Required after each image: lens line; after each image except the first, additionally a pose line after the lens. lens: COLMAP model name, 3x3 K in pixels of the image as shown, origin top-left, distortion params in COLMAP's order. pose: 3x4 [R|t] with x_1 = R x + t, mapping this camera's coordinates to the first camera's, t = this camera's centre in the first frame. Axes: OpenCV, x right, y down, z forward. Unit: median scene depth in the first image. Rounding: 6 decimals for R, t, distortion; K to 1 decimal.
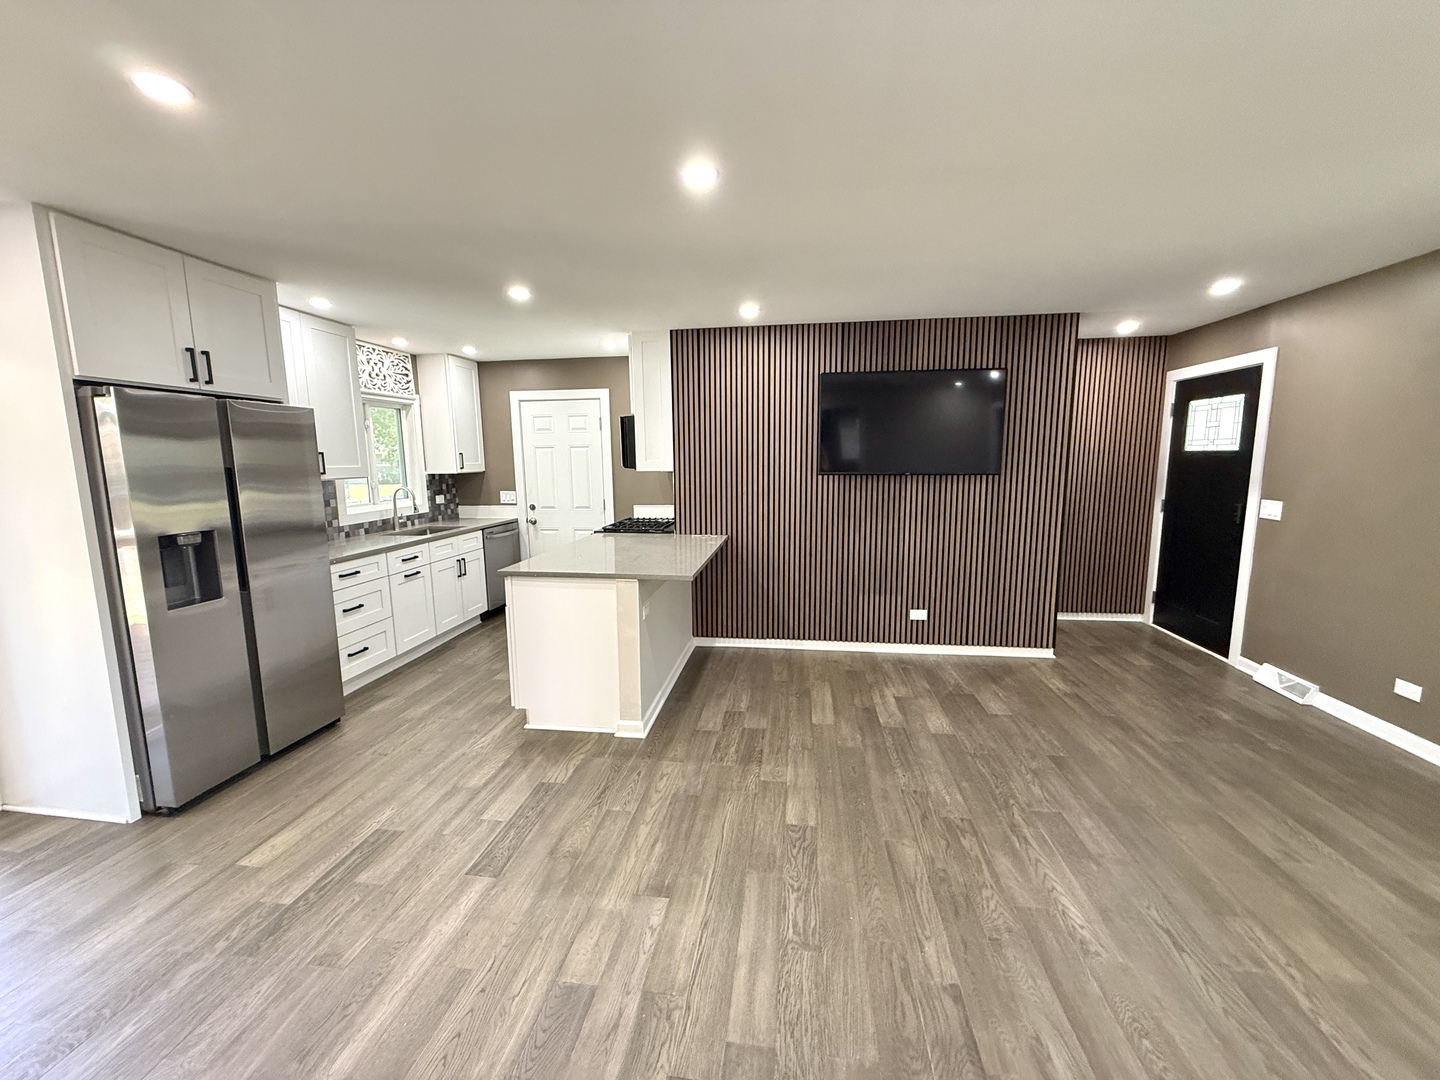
lens RADIAL K [[575.7, 0, 718.6], [0, 575.7, 538.5], [0, 0, 1]] dist [0.001443, -0.000275]
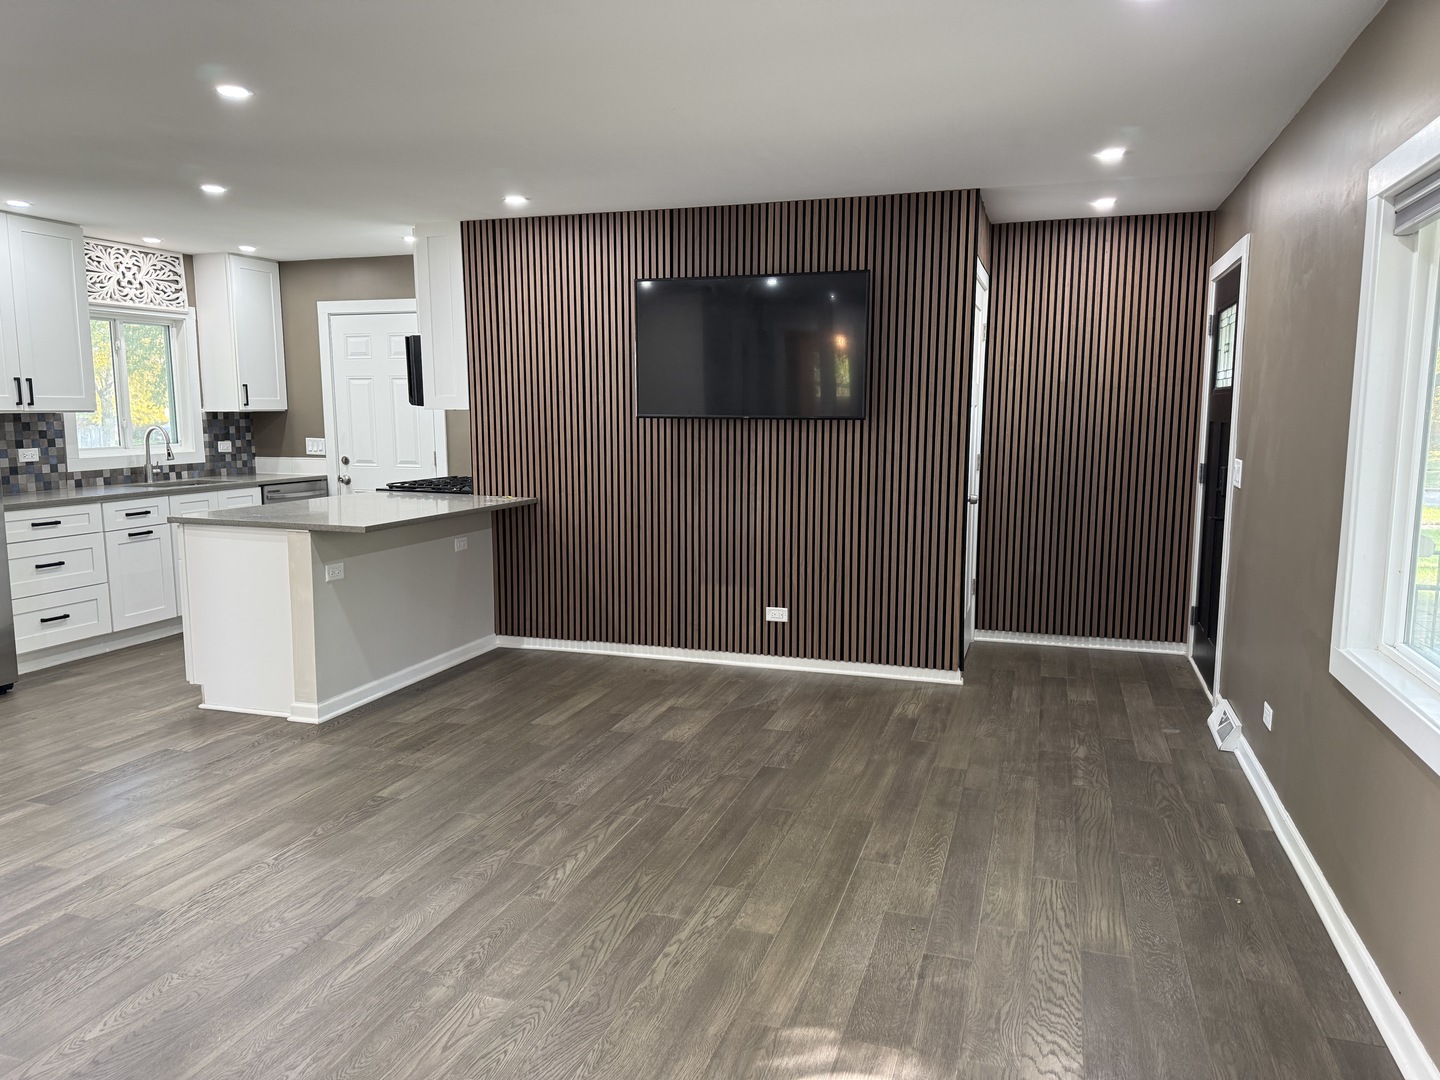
lens RADIAL K [[1016.4, 0, 722.4], [0, 1016.4, 542.3], [0, 0, 1]] dist [0.054877, -0.071858]
pose [[0.984728, 0.034228, -0.170704, 0.538193], [-0.035790, 0.999341, -0.006082, 0.057931], [0.170383, 0.012098, 0.985304, -0.280298]]
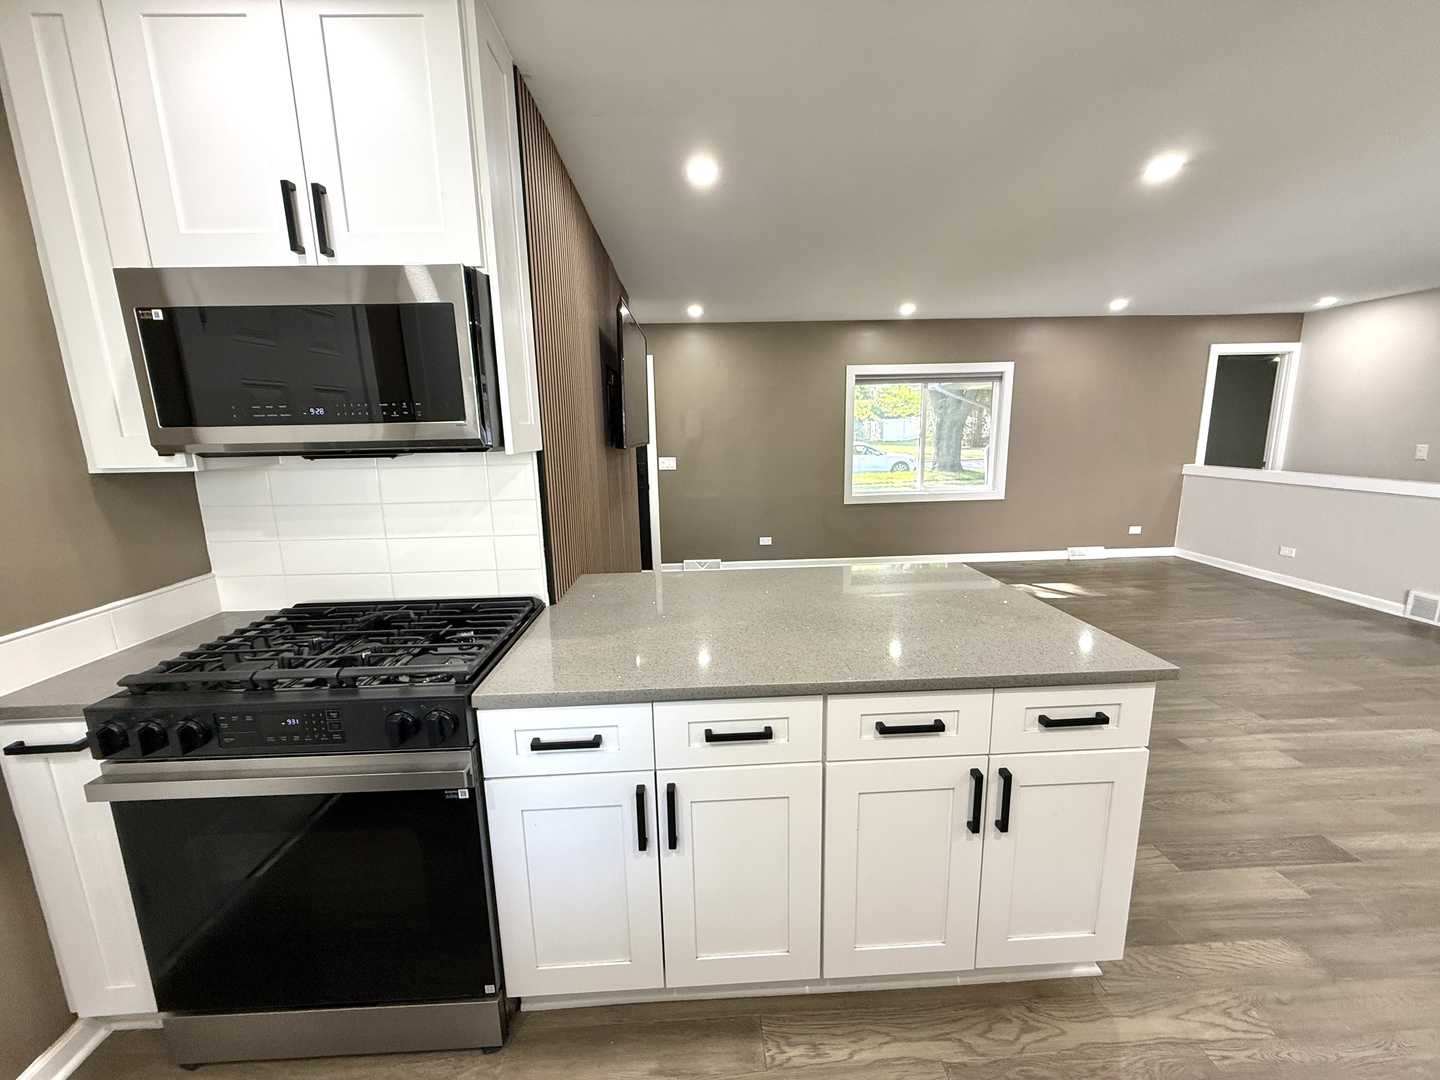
lens RADIAL K [[575.7, 0, 719.8], [0, 575.7, 536.7], [0, 0, 1]] dist [0.001443, -0.000275]
pose [[-0.182421, -0.167716, 0.968811, -0.555759], [0.162161, 0.966718, 0.197887, -0.134686], [-0.969756, 0.193202, -0.149153, 1.068418]]
